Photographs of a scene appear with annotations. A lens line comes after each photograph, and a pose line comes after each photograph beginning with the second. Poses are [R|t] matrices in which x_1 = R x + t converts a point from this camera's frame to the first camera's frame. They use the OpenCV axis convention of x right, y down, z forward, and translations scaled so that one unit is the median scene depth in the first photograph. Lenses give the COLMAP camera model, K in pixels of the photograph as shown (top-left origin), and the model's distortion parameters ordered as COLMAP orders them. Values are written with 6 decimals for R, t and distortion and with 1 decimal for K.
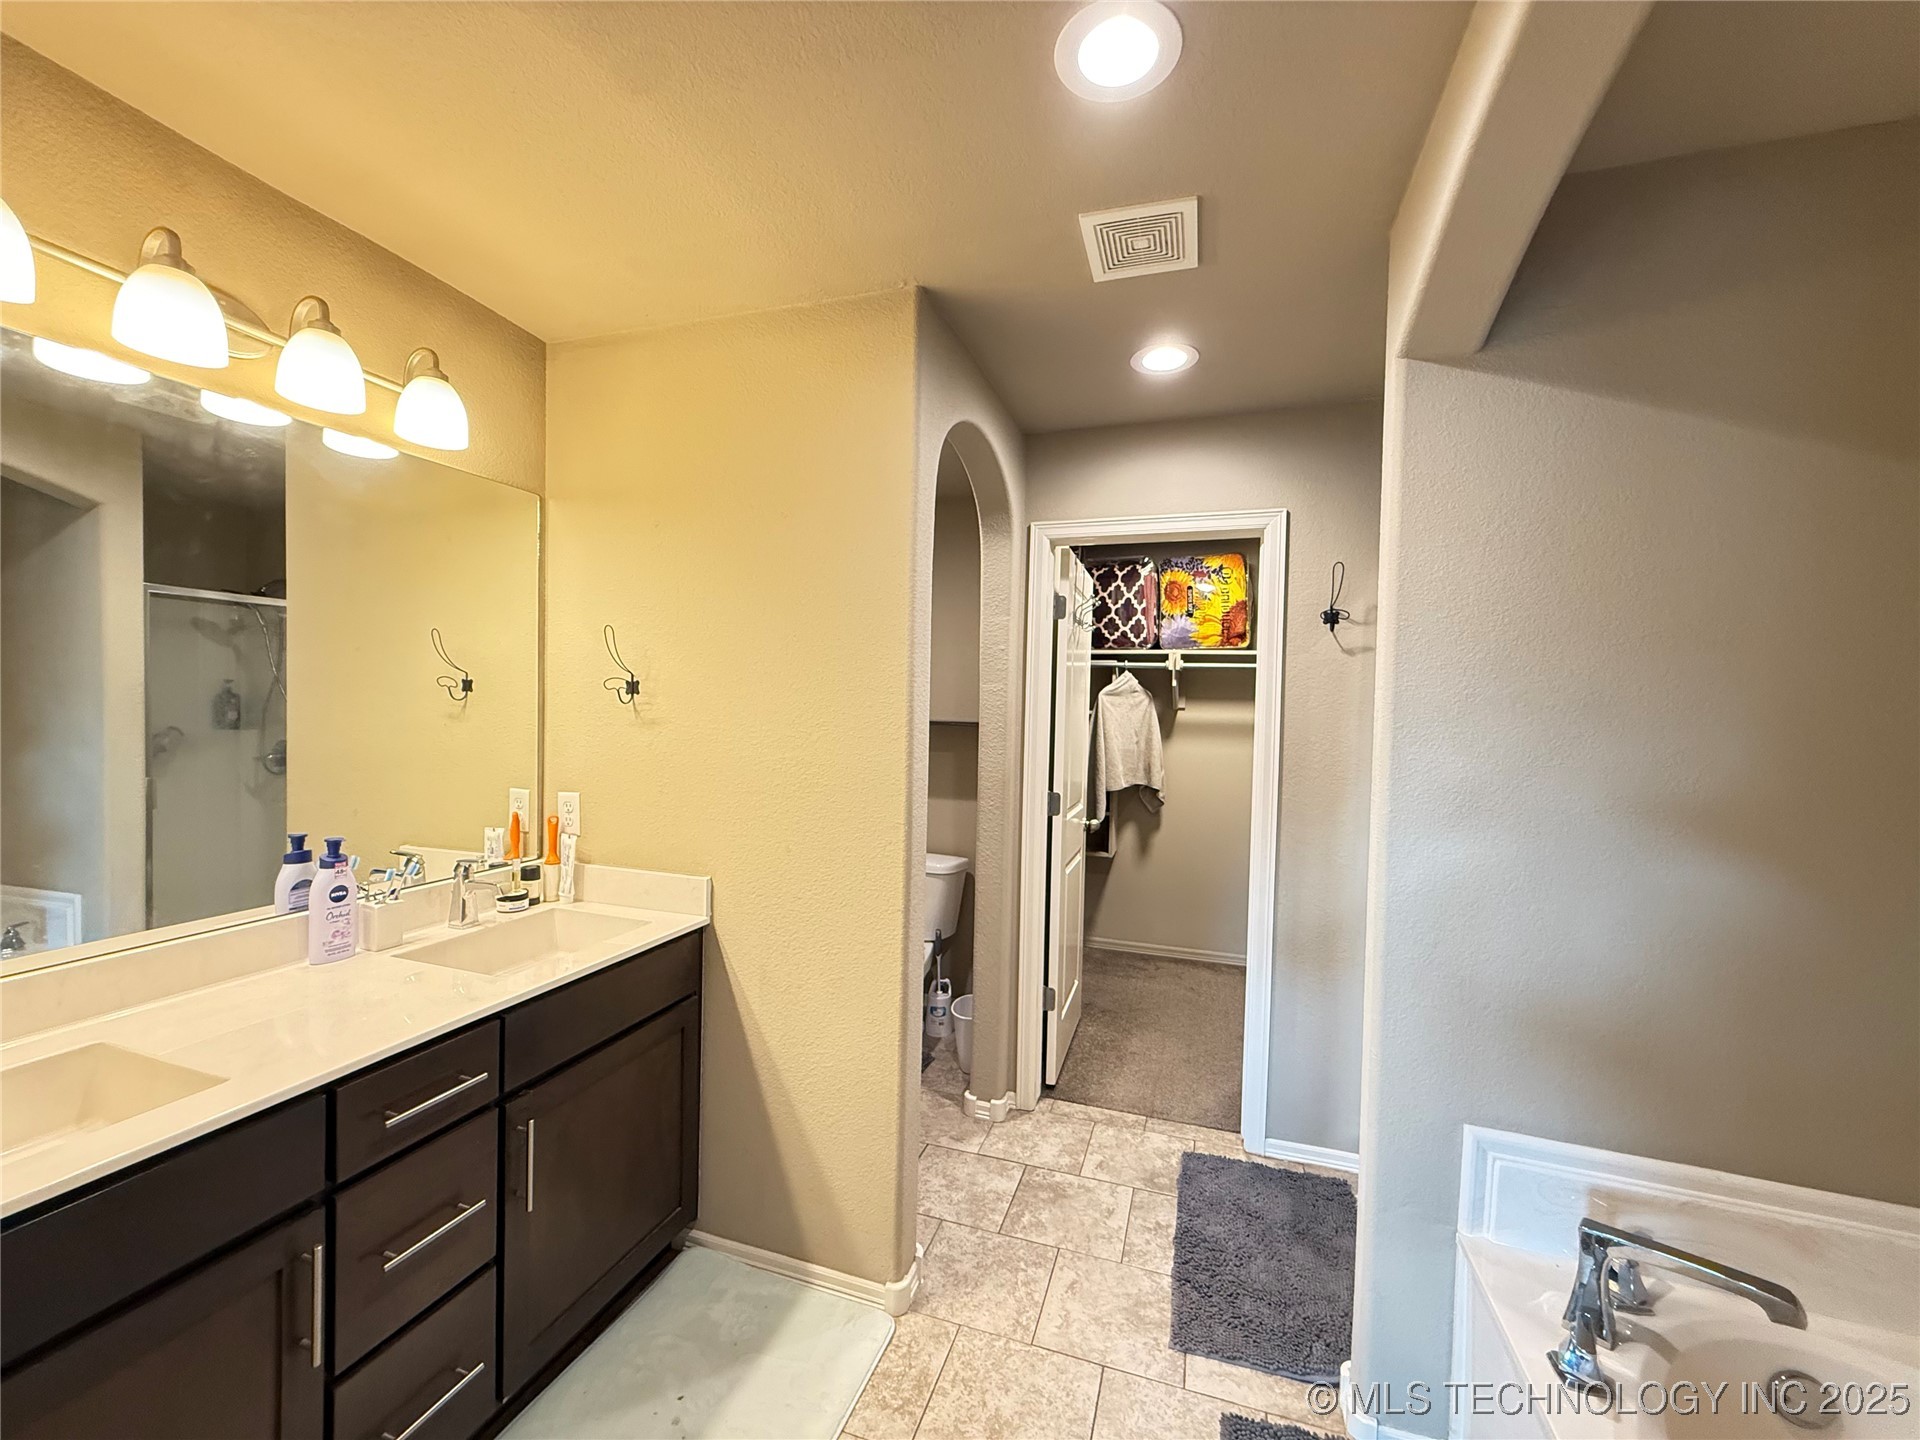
lens RADIAL K [[772.0, 0, 956.0], [0, 772.0, 722.2], [0, 0, 1]] dist [0.004421, -0.001607]
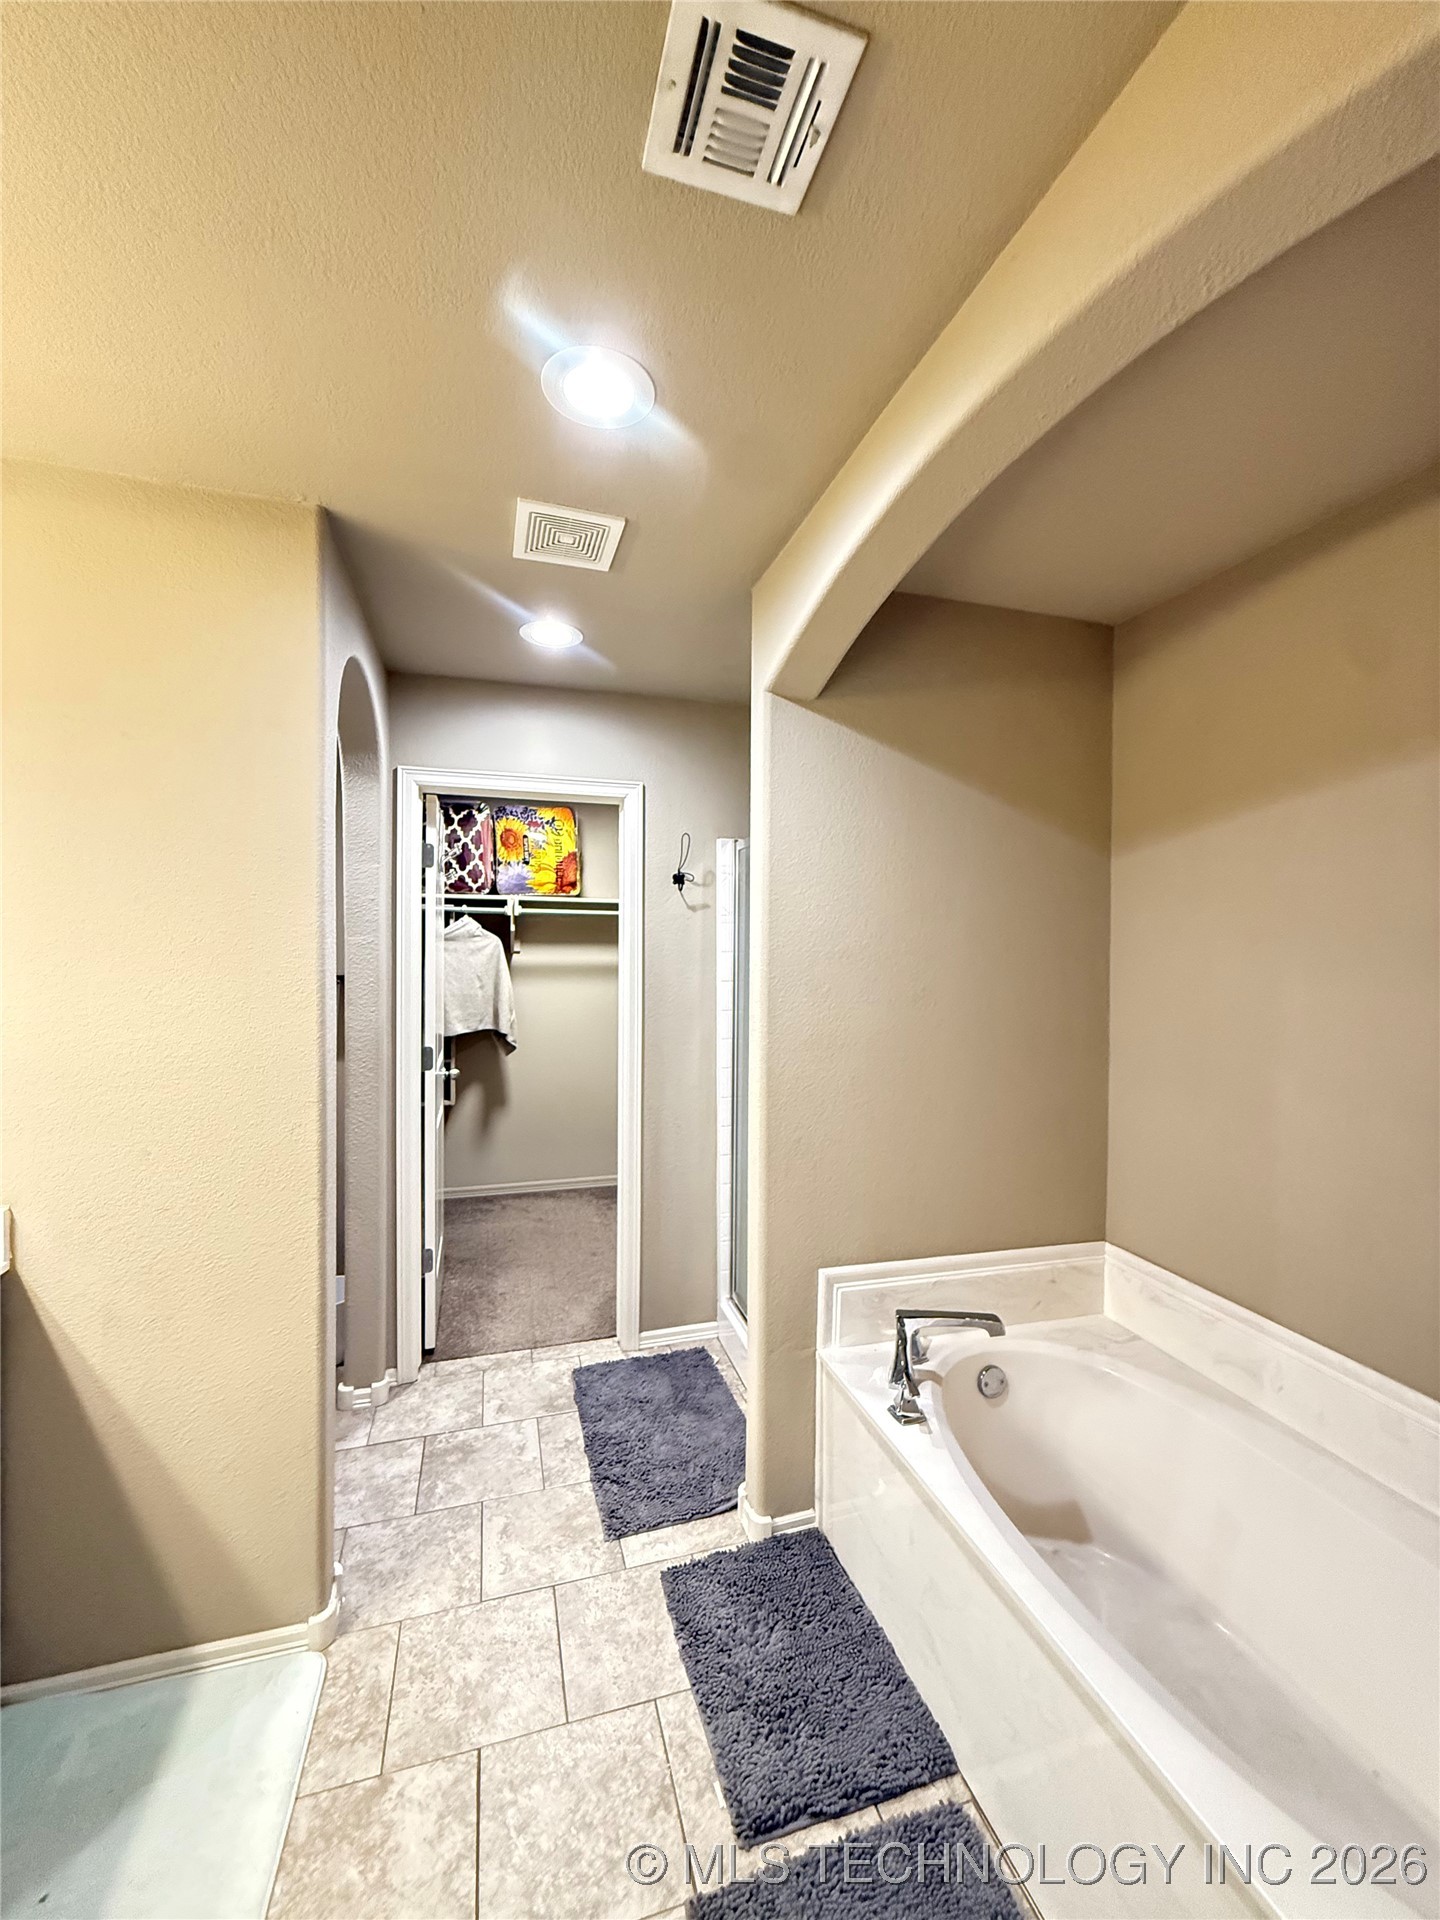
lens RADIAL K [[772.0, 0, 720.0], [0, 772.0, 957.0], [0, 0, 1]] dist [0.004421, -0.001607]
pose [[0.817511, -0.025079, 0.575367, -0.189426], [0.024390, 0.999663, 0.008917, -0.031773], [-0.575396, 0.006743, 0.817847, -0.005901]]
